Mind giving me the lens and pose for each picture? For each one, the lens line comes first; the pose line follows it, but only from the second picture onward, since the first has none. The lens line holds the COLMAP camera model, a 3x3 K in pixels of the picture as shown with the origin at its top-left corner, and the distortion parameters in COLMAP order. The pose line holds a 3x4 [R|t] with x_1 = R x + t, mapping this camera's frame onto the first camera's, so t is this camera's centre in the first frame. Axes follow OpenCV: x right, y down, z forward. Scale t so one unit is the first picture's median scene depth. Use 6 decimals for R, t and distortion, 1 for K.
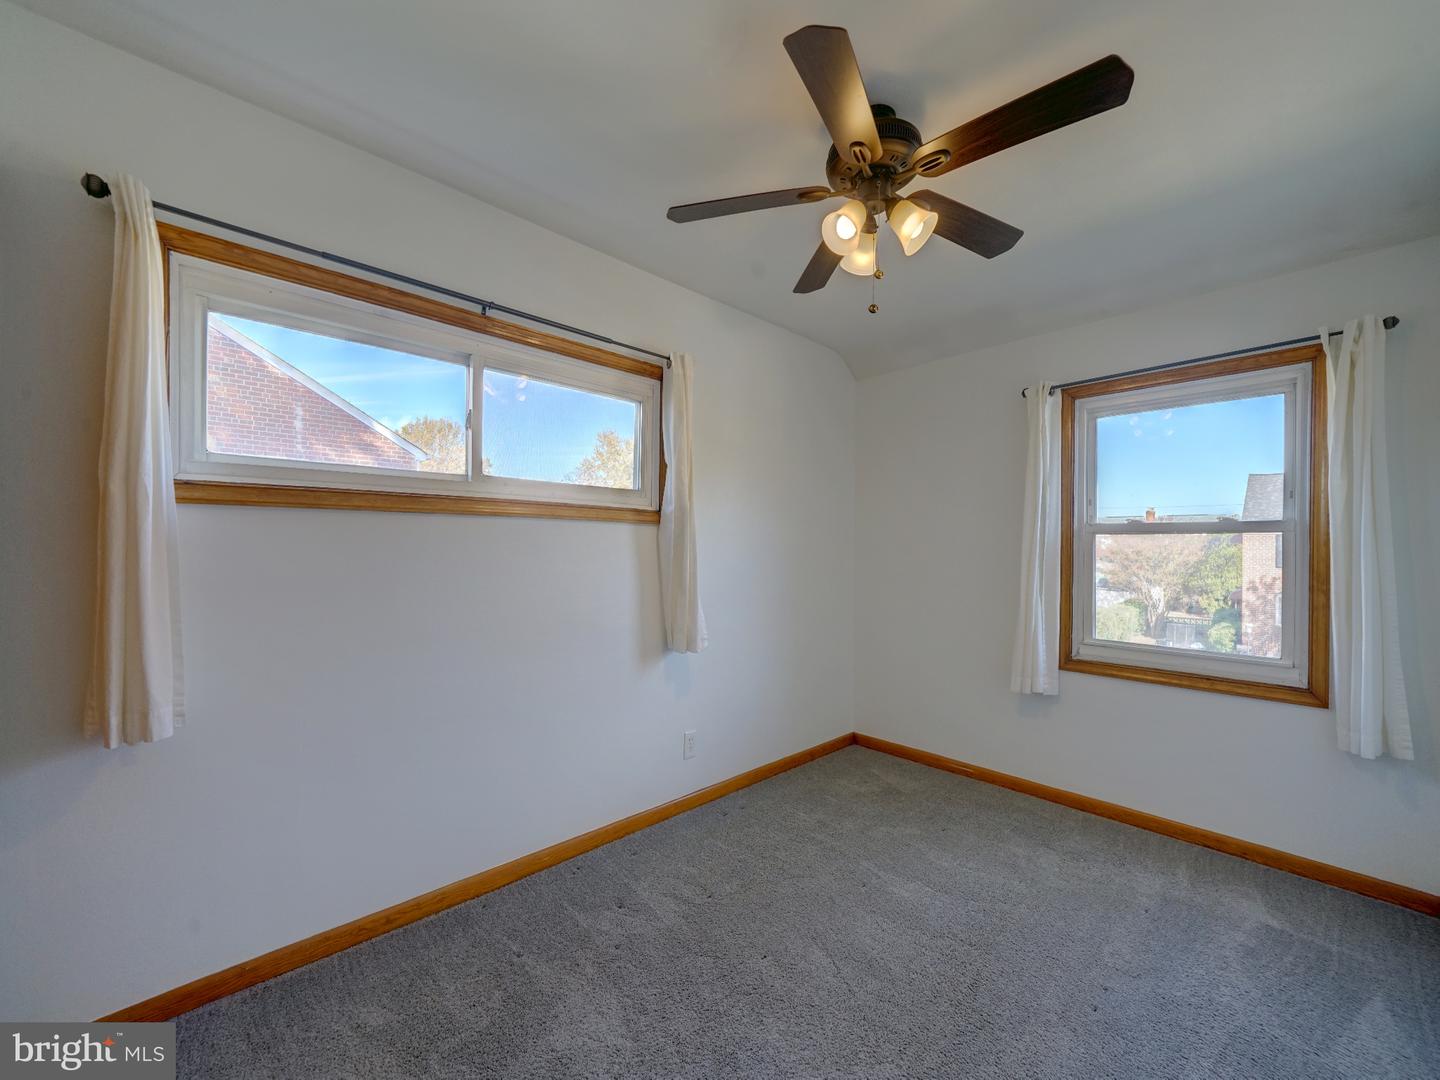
lens RADIAL K [[574.1, 0, 721.5], [0, 574.1, 544.4], [0, 0, 1]] dist [-0.000577, 0.000124]
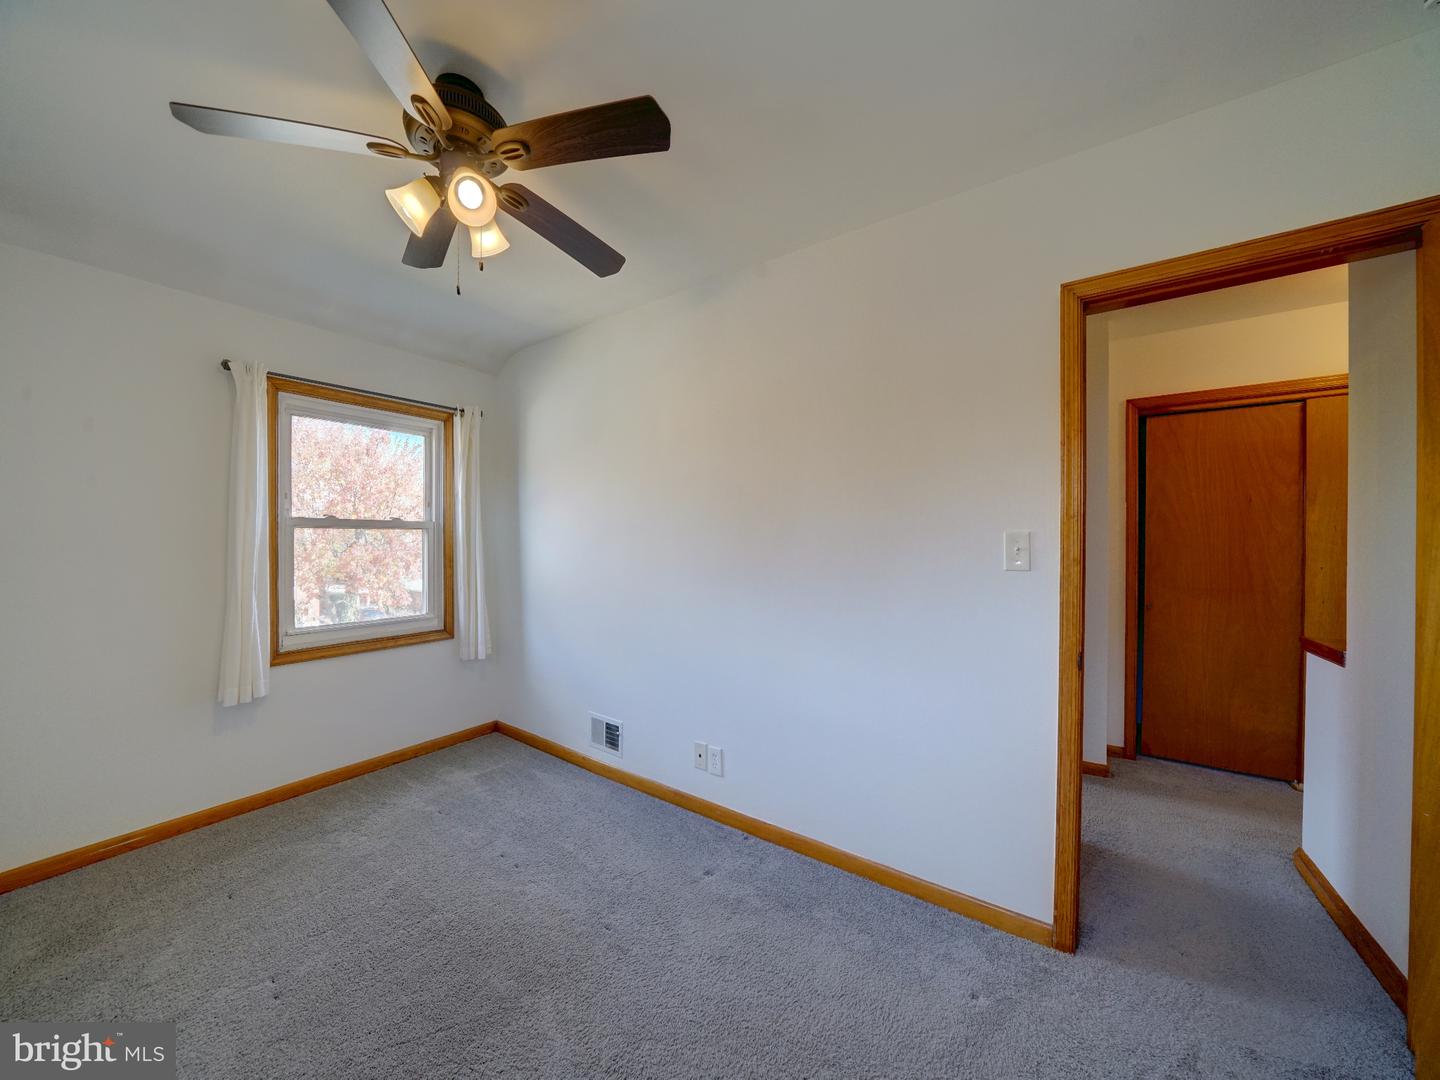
lens RADIAL K [[509.9, 0, 720.0], [0, 509.9, 540.0], [0, 0, 1]] dist [0.000743, 0.000097]
pose [[-0.186510, -0.011110, 0.982390, -0.415075], [-0.006949, 0.999926, 0.009989, -0.010520], [-0.982429, -0.004964, -0.186573, 0.435502]]
